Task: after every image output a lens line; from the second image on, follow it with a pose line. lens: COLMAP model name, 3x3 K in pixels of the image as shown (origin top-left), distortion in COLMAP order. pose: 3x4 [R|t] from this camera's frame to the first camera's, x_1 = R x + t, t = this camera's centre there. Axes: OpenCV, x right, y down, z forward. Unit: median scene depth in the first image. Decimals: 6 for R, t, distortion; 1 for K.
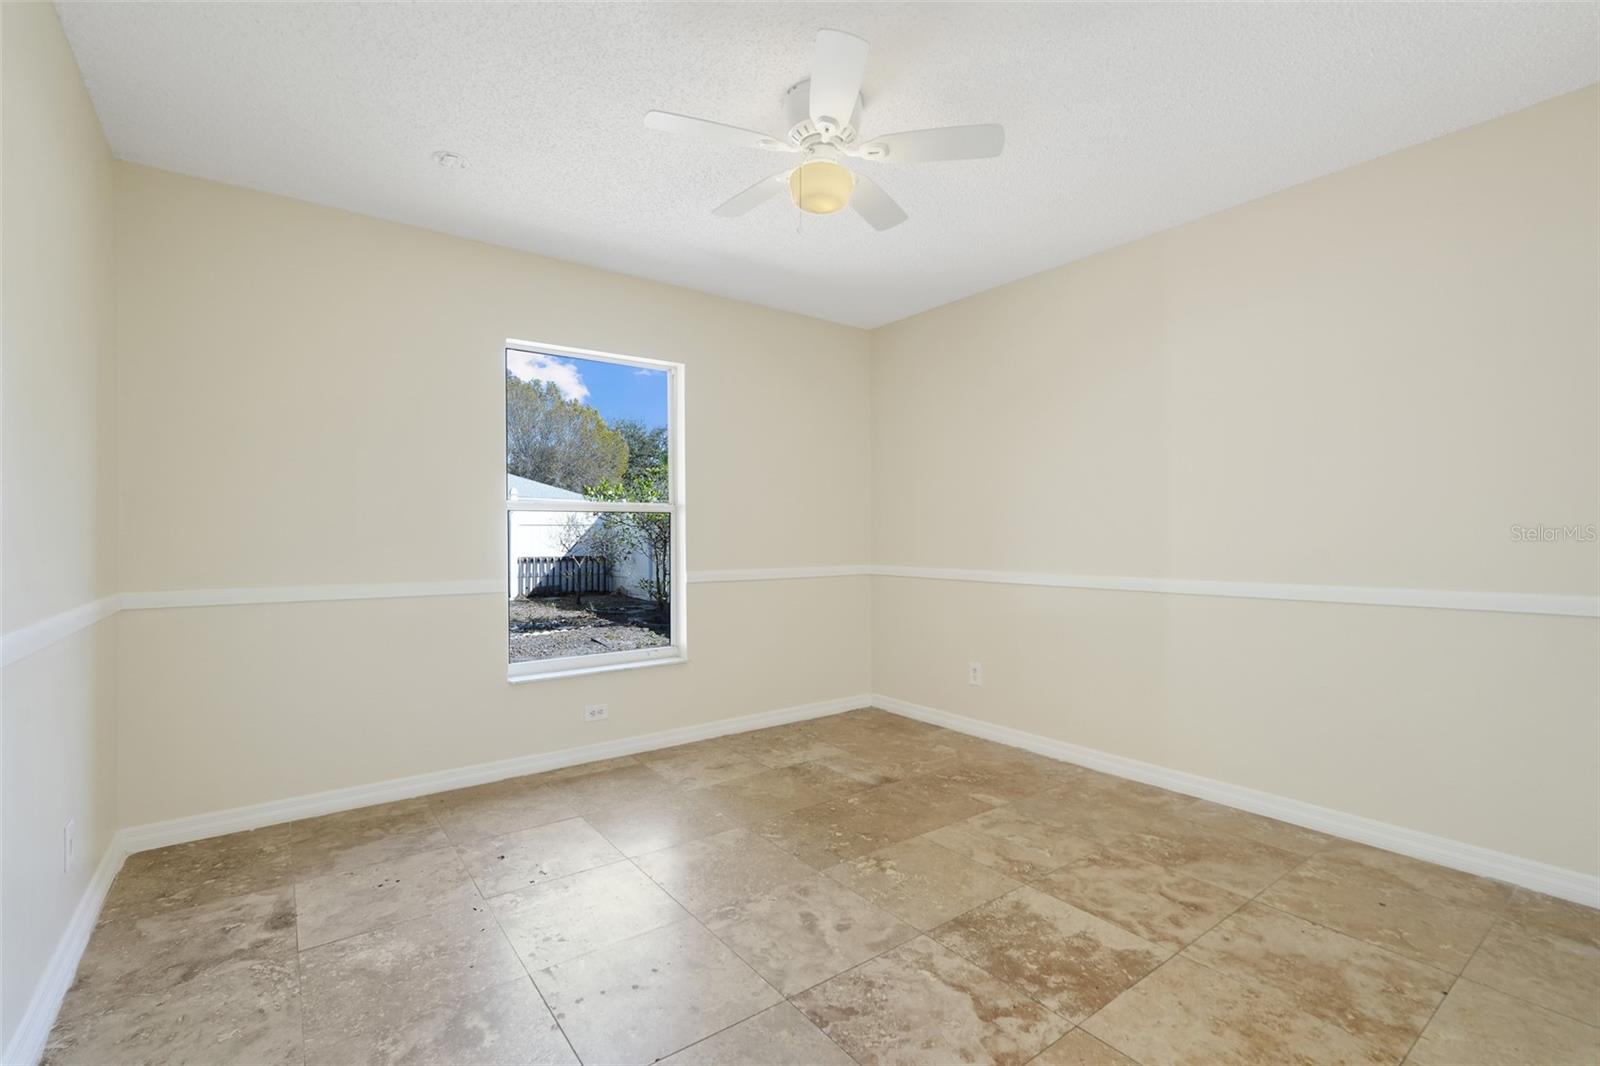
lens RADIAL K [[706.1, 0, 799.7], [0, 706.1, 534.5], [0, 0, 1]] dist [-0.014053, 0.006929]
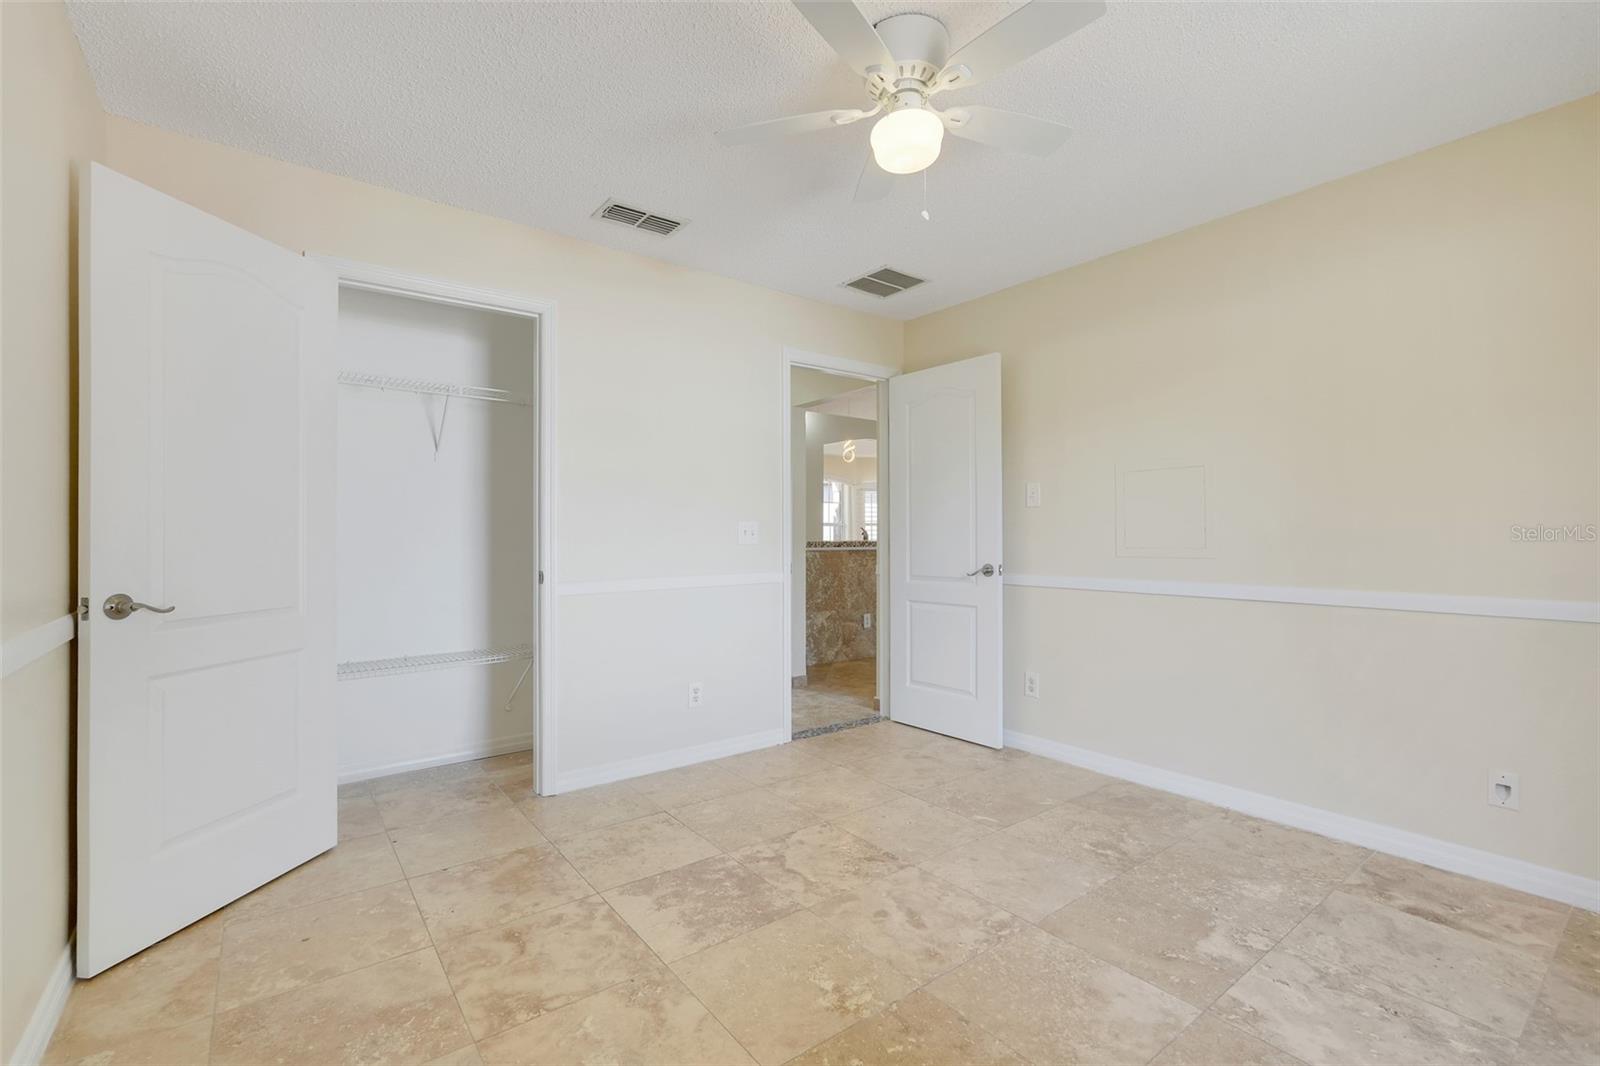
lens RADIAL K [[706.1, 0, 798.0], [0, 706.1, 532.8], [0, 0, 1]] dist [-0.014053, 0.006929]
pose [[-0.999942, 0.002483, -0.010519, 0.197833], [0.002565, 0.999966, -0.007879, -0.003869], [0.010499, -0.007905, -0.999914, 2.080999]]
